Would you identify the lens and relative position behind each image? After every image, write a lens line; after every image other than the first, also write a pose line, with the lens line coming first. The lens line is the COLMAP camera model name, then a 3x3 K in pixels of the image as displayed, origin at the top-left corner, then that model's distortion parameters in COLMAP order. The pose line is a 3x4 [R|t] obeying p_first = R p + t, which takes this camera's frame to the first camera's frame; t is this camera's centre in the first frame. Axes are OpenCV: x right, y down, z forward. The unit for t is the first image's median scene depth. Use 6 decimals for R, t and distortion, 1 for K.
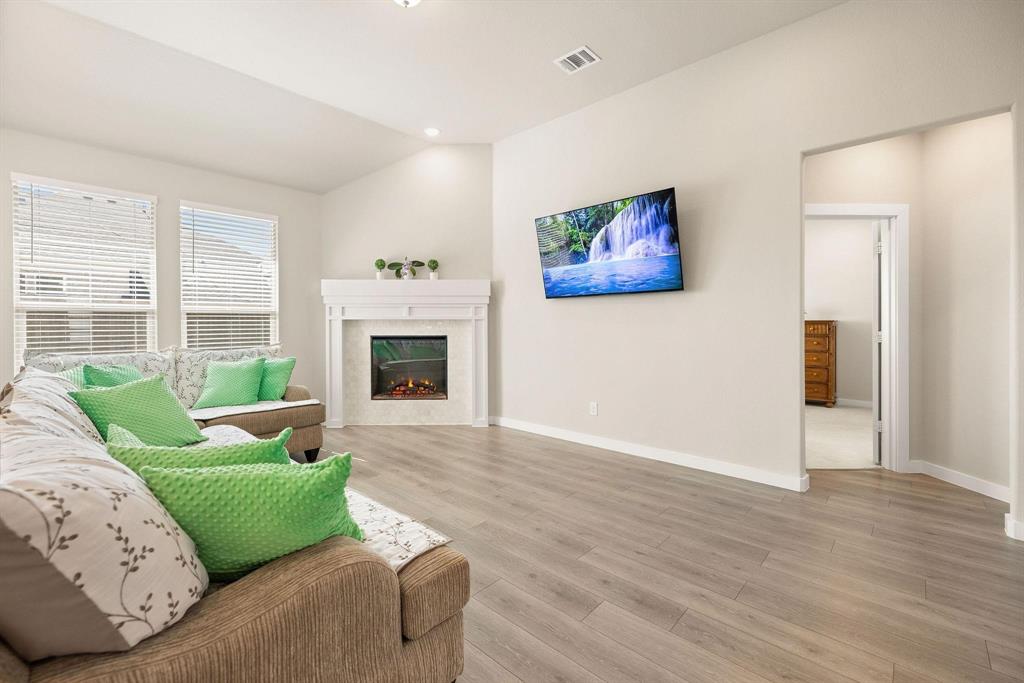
lens RADIAL K [[439.1, 0, 504.5], [0, 439.1, 323.4], [0, 0, 1]] dist [0.001535, -0.000237]
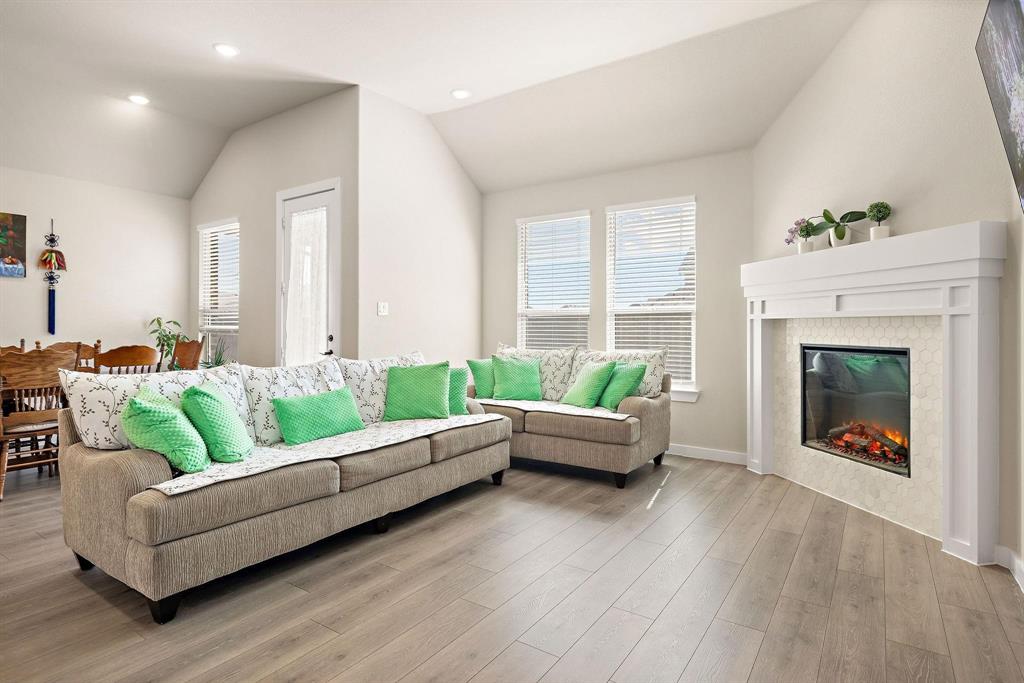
lens RADIAL K [[543.1, 0, 500.4], [0, 543.1, 322.8], [0, 0, 1]] dist [0.006727, -0.000091]
pose [[0.153402, -0.005583, -0.988148, 0.416473], [-0.005679, 0.999963, -0.006531, 0.005409], [0.988148, 0.006613, 0.153364, 0.458316]]
